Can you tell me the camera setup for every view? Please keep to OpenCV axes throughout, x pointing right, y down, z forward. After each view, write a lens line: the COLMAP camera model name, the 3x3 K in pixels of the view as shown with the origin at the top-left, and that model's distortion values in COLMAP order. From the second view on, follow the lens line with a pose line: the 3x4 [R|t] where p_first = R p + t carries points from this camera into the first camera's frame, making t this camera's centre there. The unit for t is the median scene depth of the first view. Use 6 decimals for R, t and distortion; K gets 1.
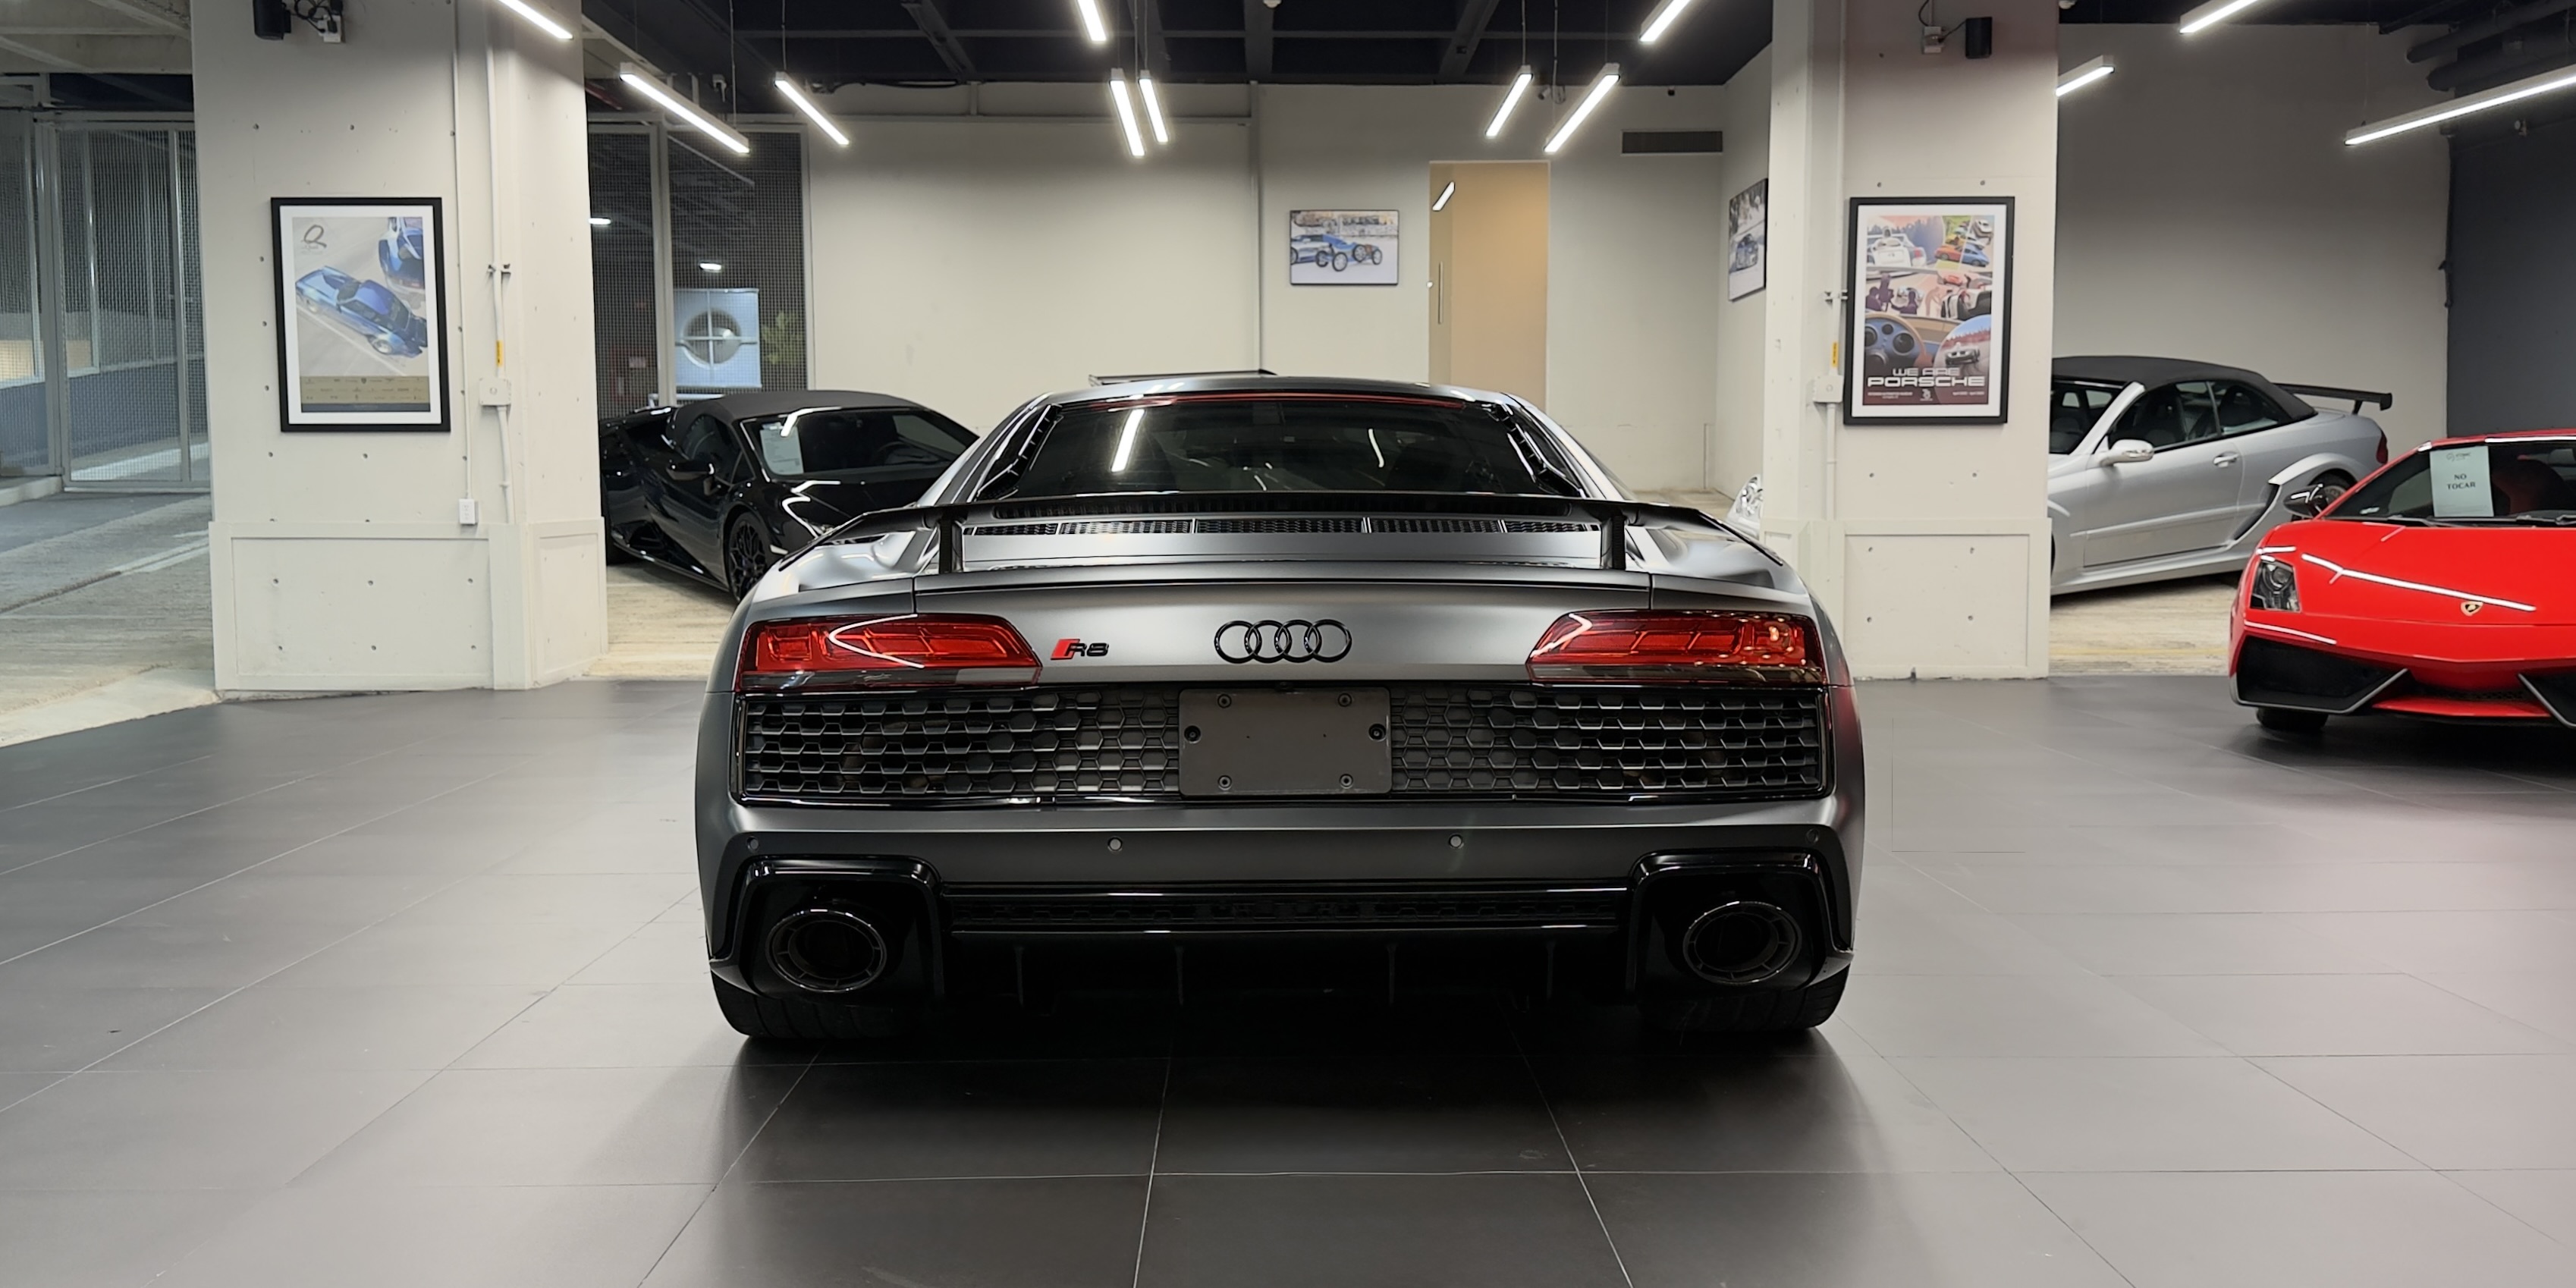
lens RADIAL K [[2121.4, 0, 1332.5], [0, 2121.4, 651.0], [0, 0, 1]] dist [0.193151, -0.360138]
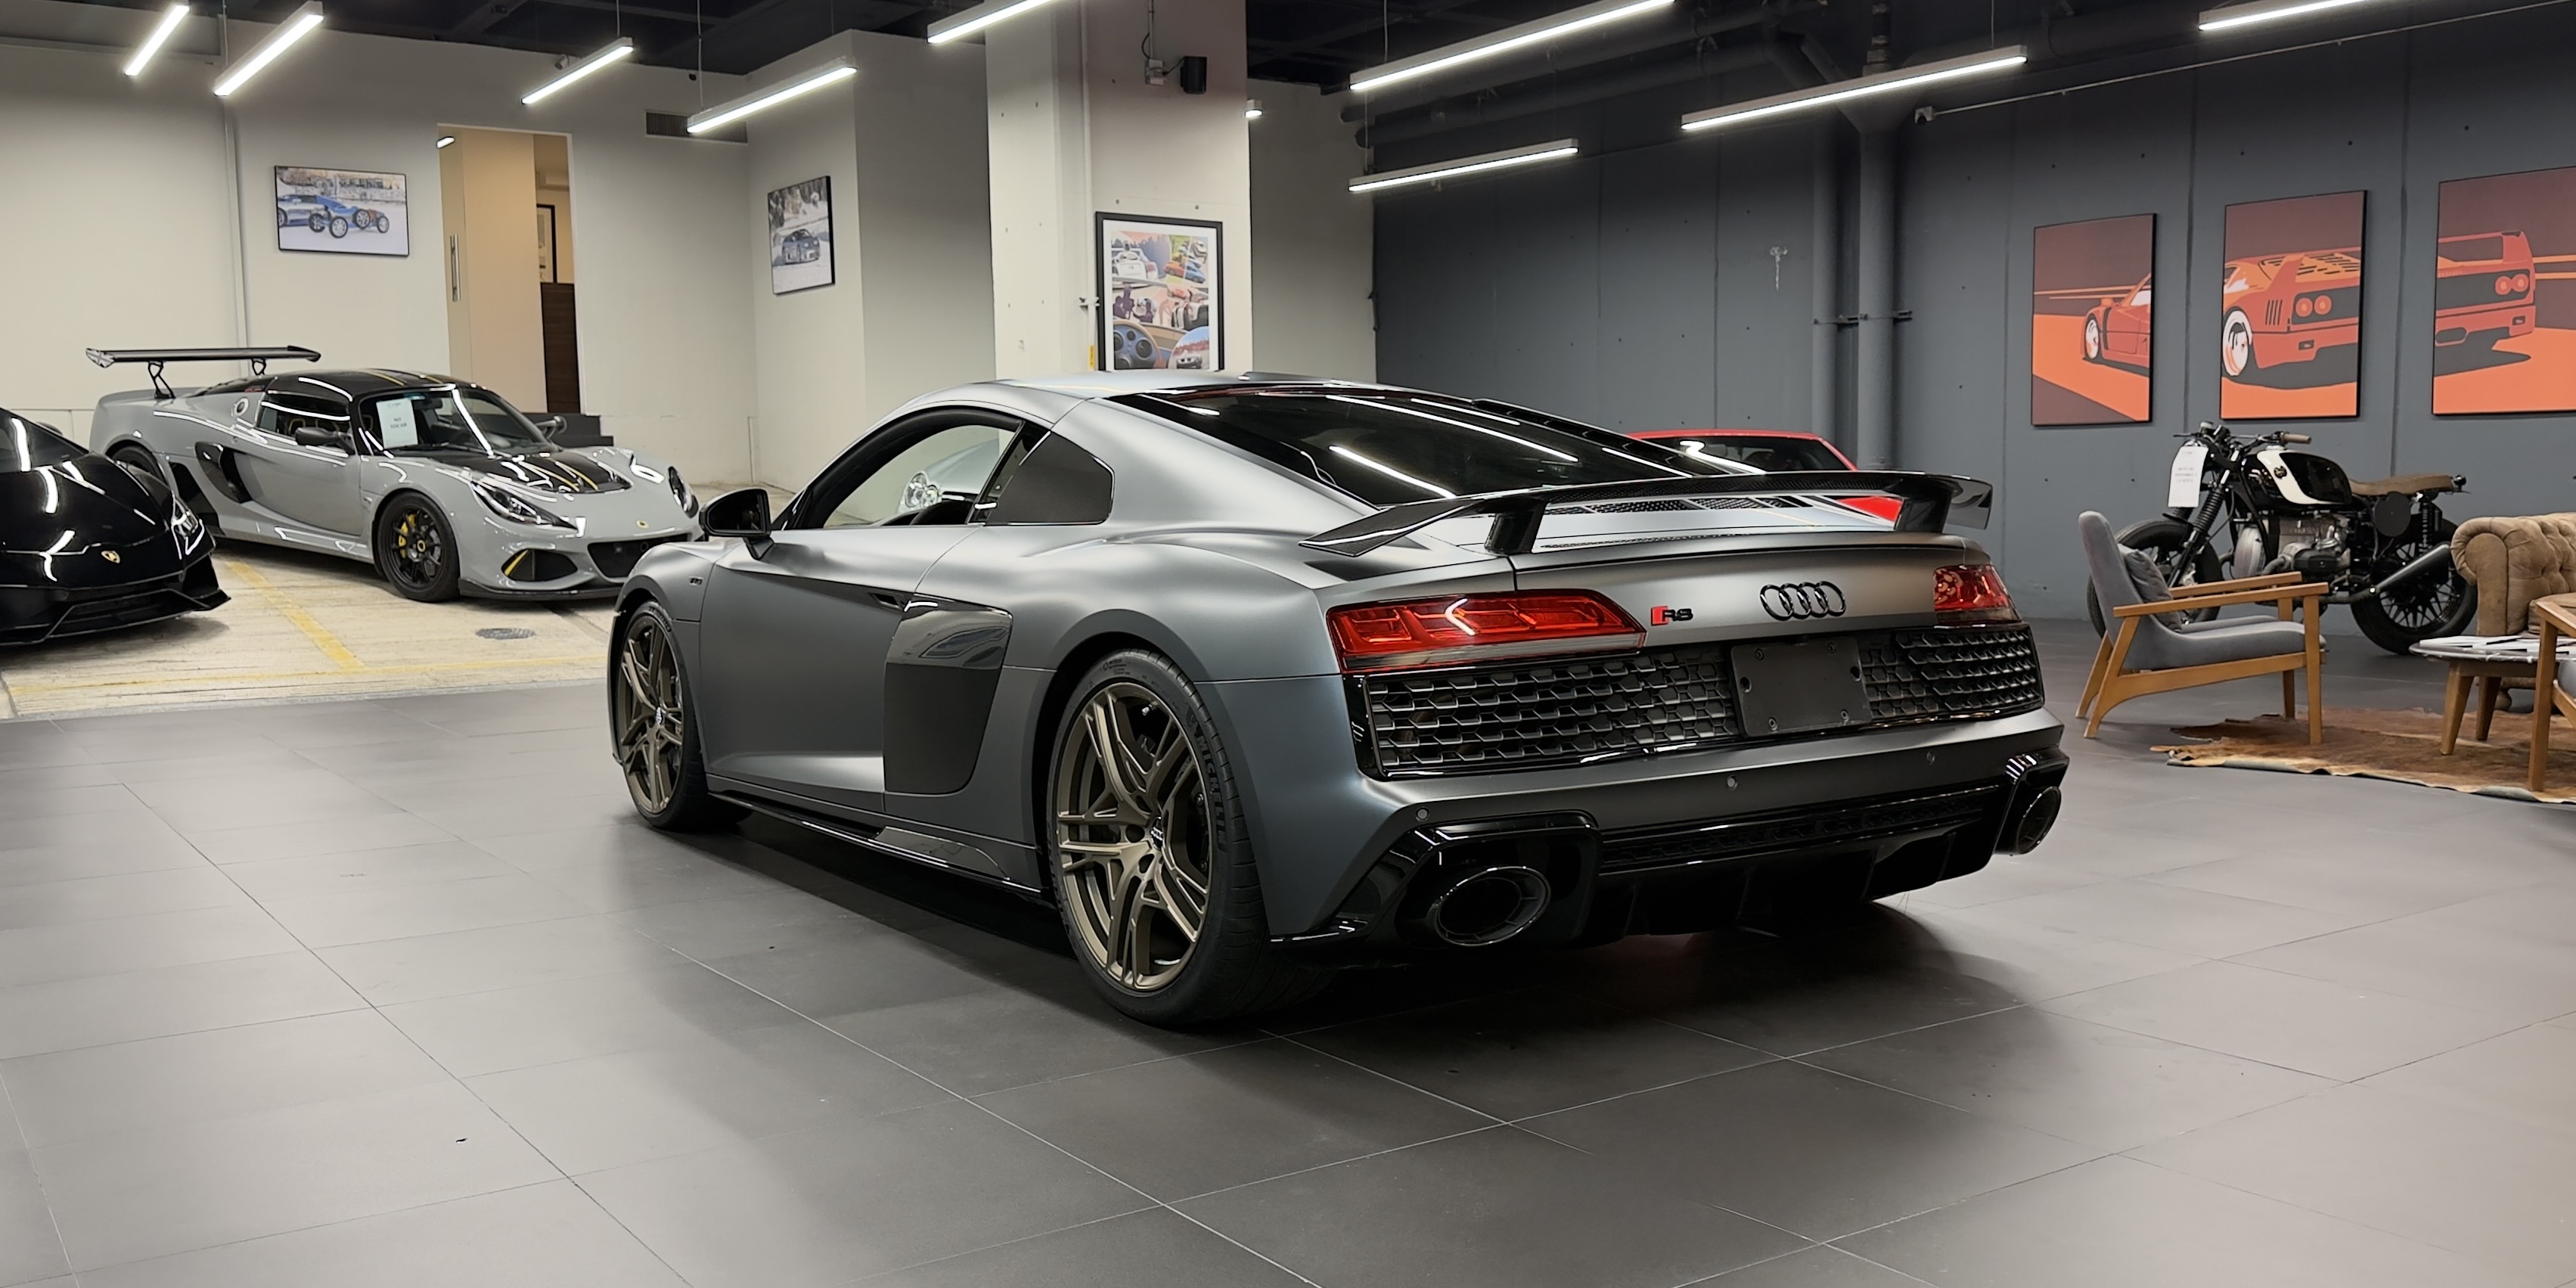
lens RADIAL K [[2121.4, 0, 1332.5], [0, 2121.4, 651.0], [0, 0, 1]] dist [0.193151, -0.360138]
pose [[0.826826, -0.053827, 0.559876, -0.275217], [0.052977, 0.998438, 0.017754, -0.003522], [-0.559958, 0.014981, 0.828386, 0.048678]]
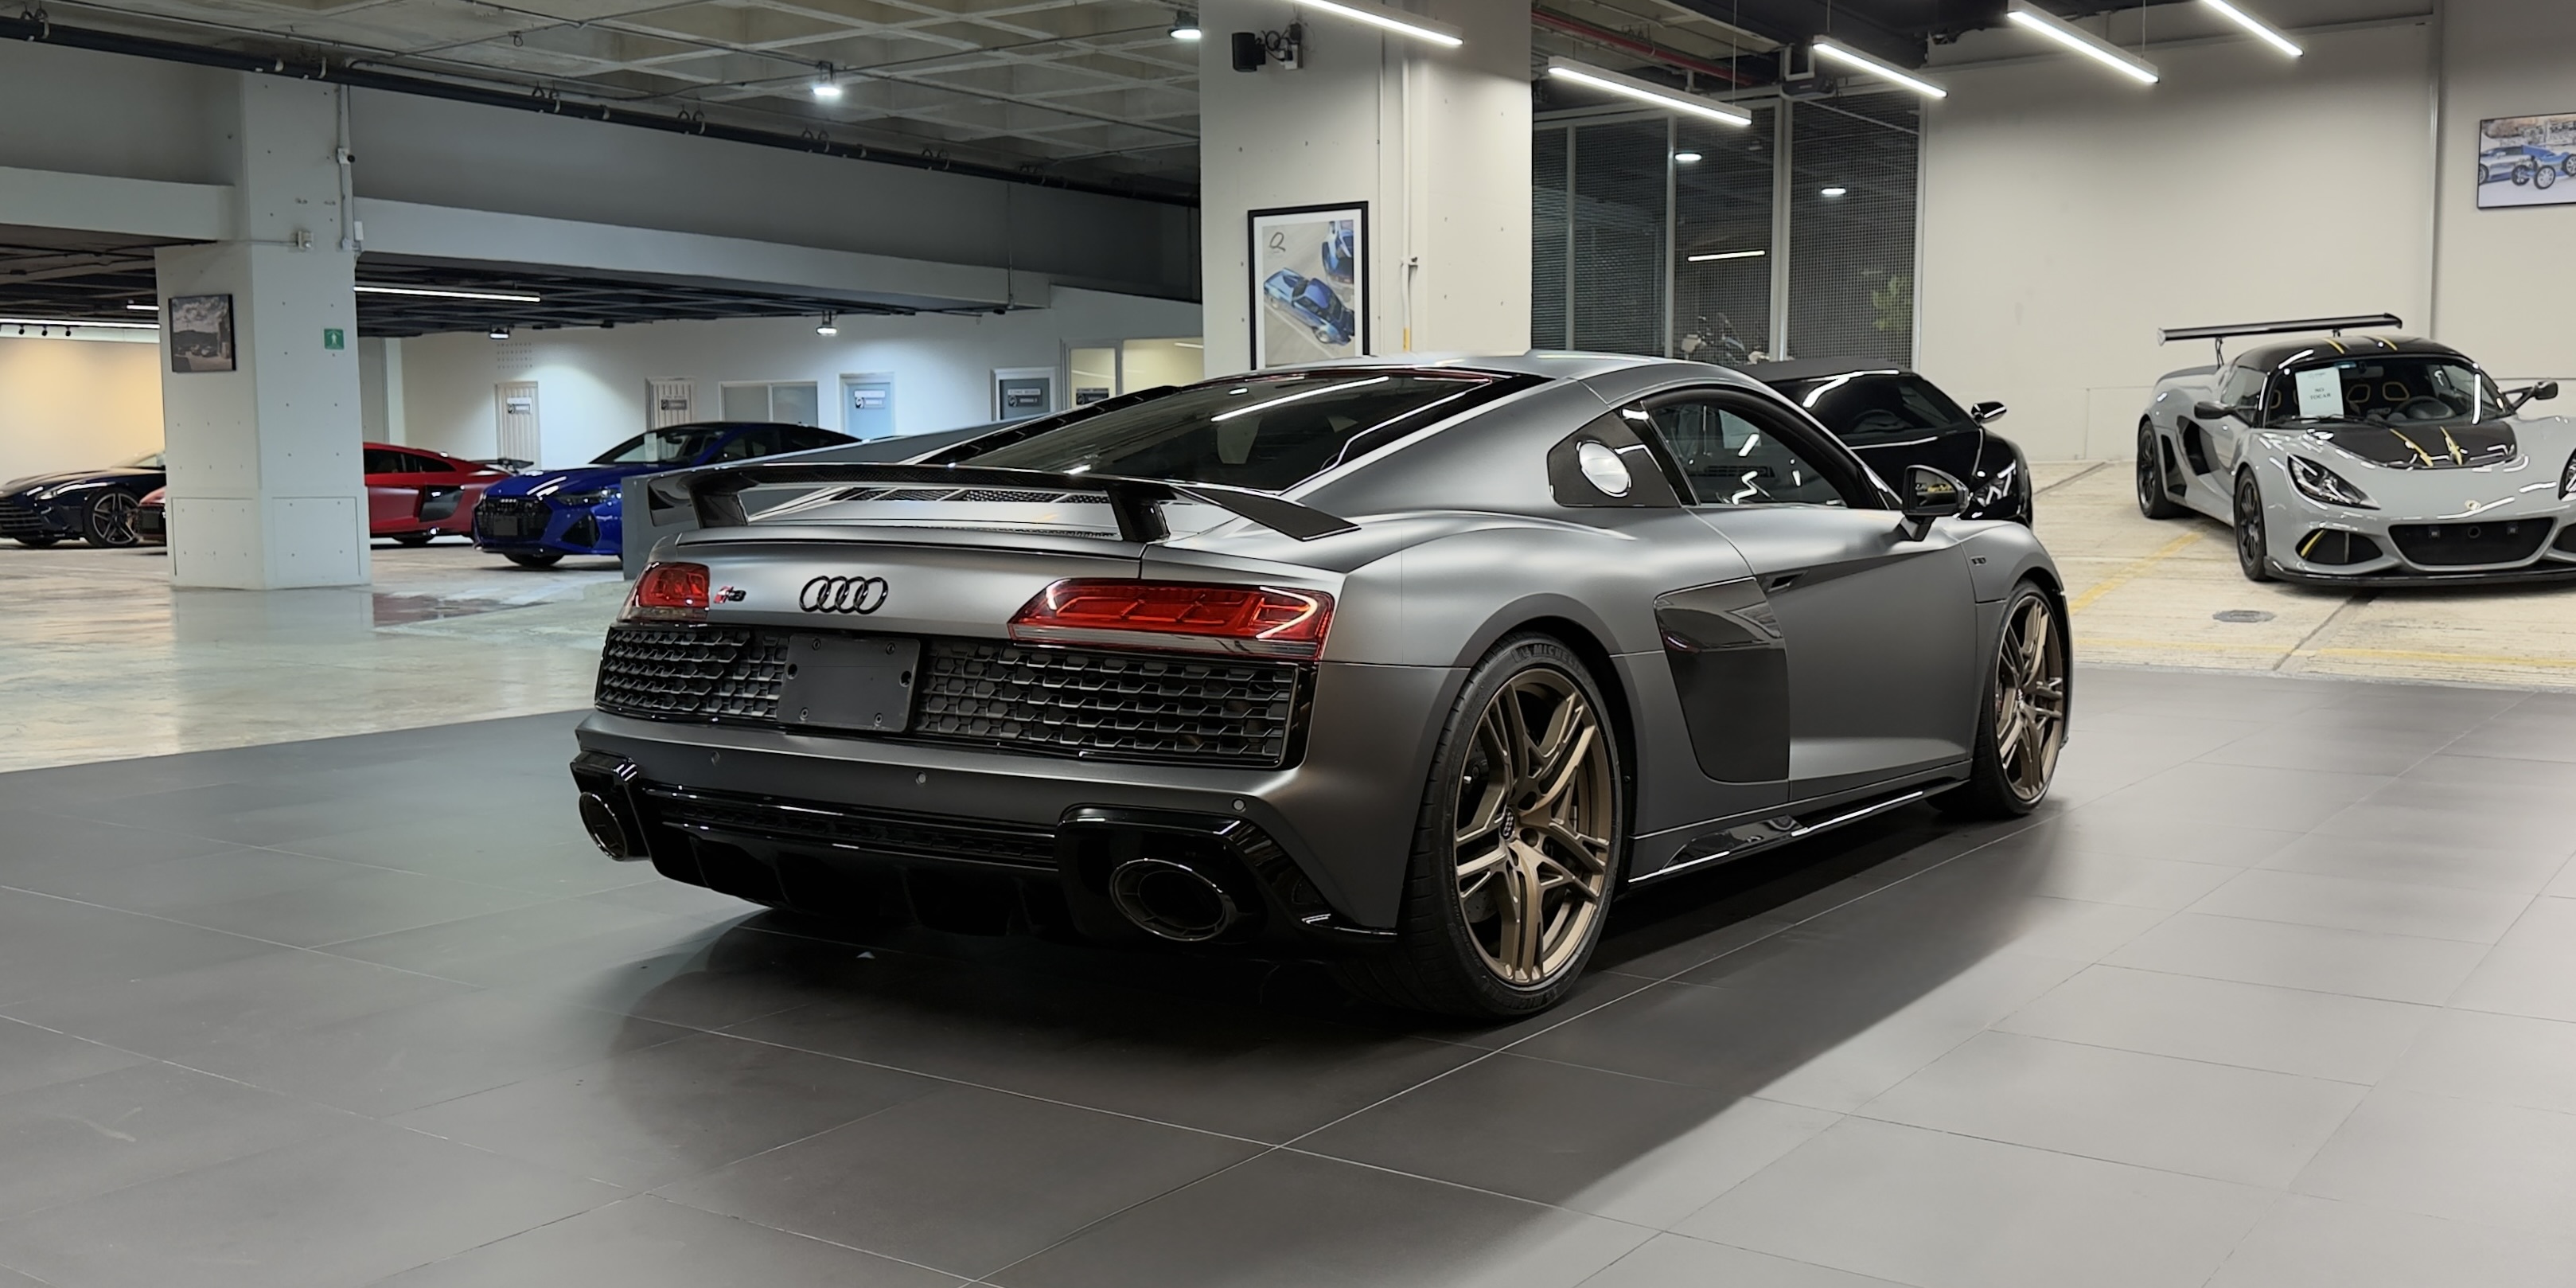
lens RADIAL K [[2275.3, 0, 1397.4], [0, 2275.3, 639.0], [0, 0, 1]] dist [0.192571, -0.341367]
pose [[0.820294, 0.047744, -0.569946, 0.260020], [-0.046035, 0.998788, 0.017412, -0.004488], [0.570086, 0.011954, 0.821498, 0.040489]]
